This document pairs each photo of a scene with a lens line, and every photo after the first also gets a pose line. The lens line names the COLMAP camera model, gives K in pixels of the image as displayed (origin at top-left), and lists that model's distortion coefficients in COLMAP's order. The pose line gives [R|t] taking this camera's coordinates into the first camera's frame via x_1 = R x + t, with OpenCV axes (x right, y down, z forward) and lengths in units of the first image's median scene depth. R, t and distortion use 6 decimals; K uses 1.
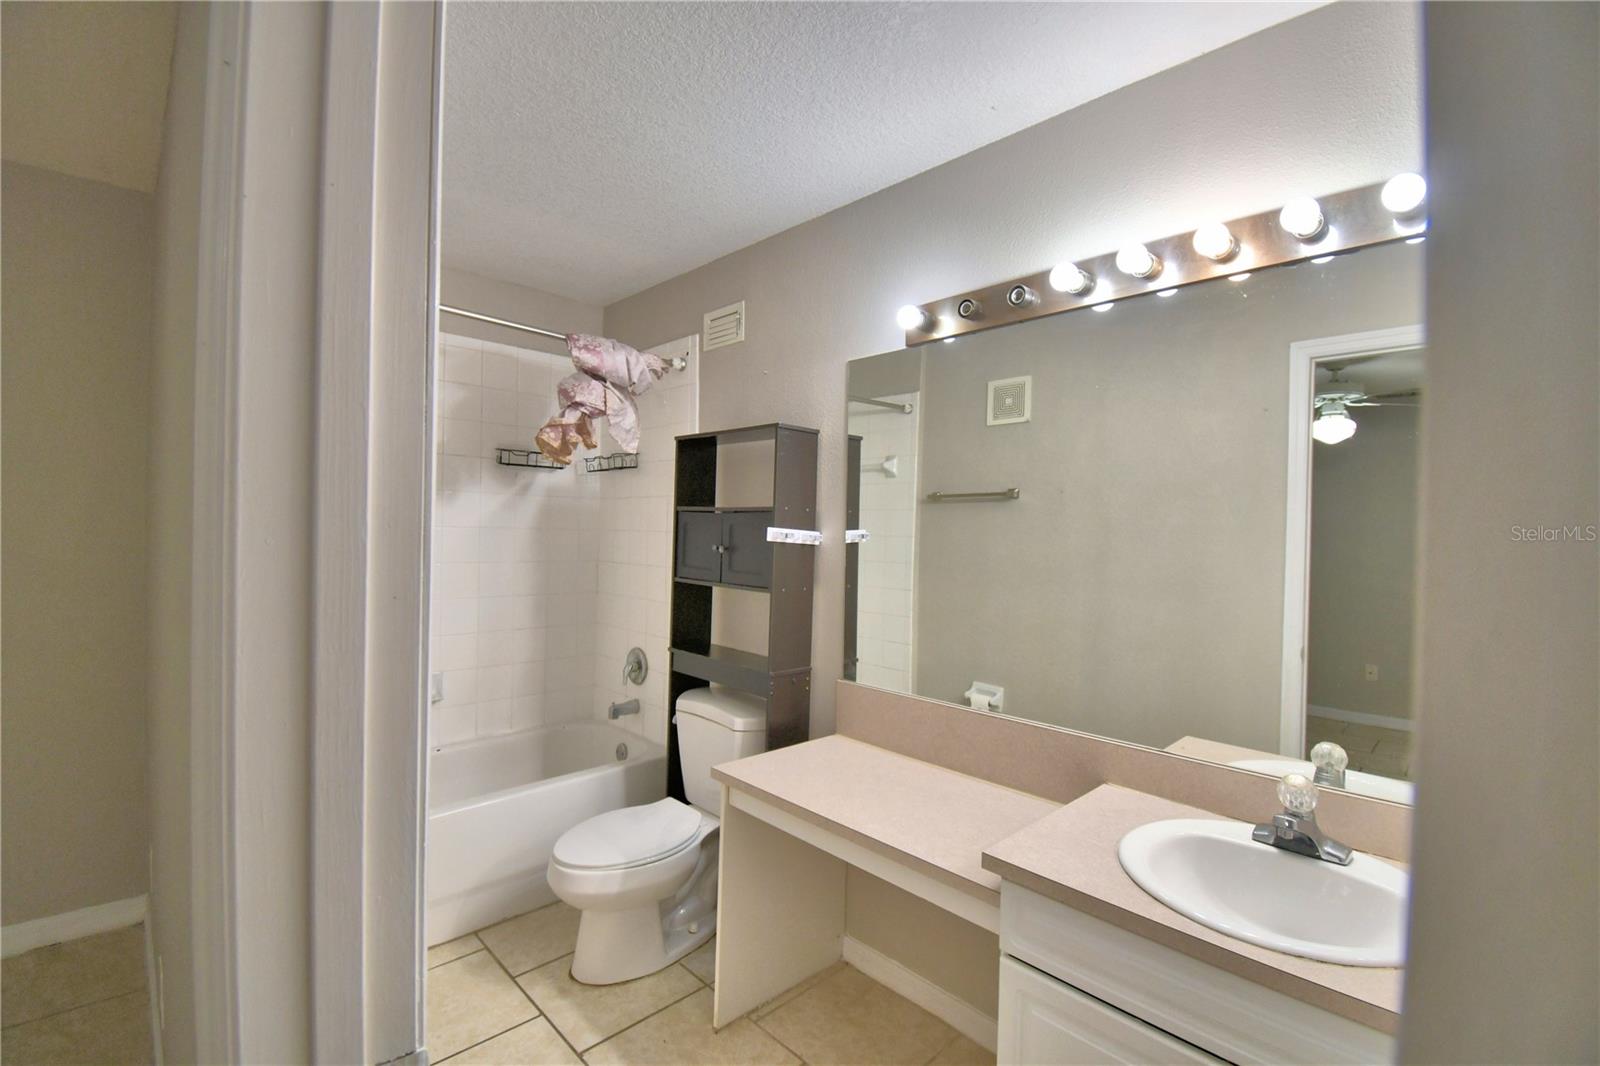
lens RADIAL K [[700.1, 0, 795.3], [0, 700.1, 533.2], [0, 0, 1]] dist [0.020854, -0.025830]
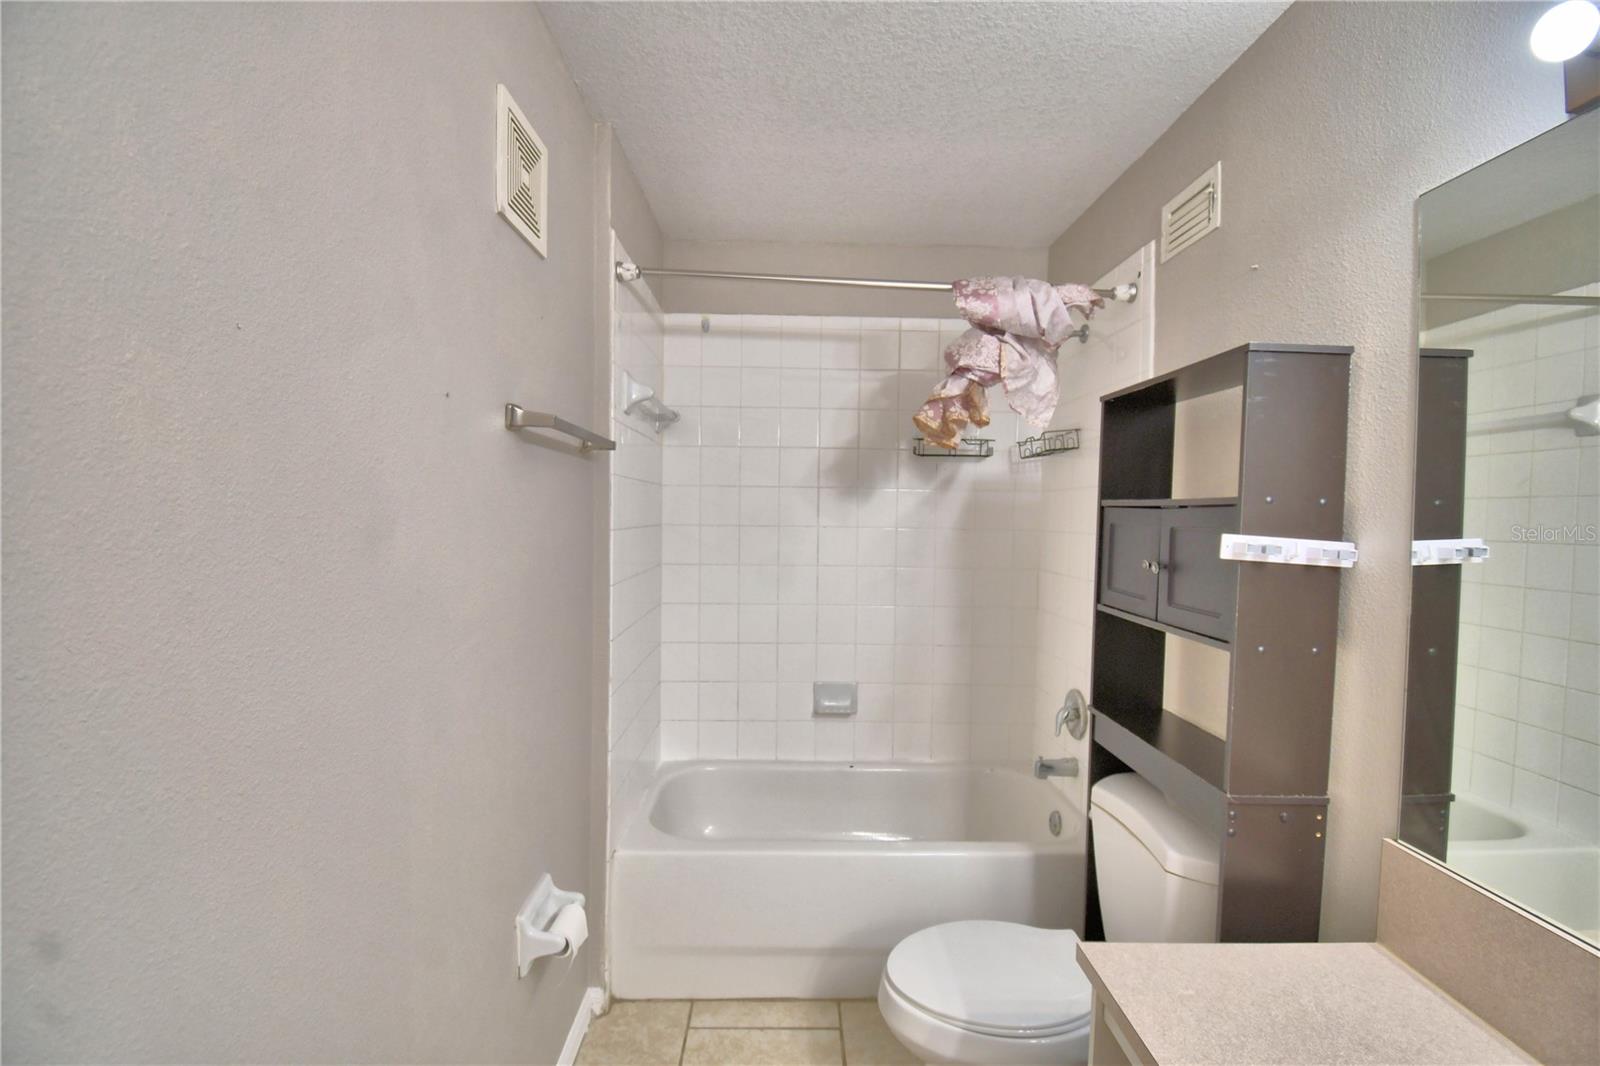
lens RADIAL K [[700.1, 0, 795.3], [0, 700.1, 533.2], [0, 0, 1]] dist [0.020854, -0.025830]
pose [[0.729937, 0.009305, -0.683451, 0.080302], [-0.003623, 0.999946, 0.009746, -0.011387], [0.683505, -0.004638, 0.729931, 0.304624]]
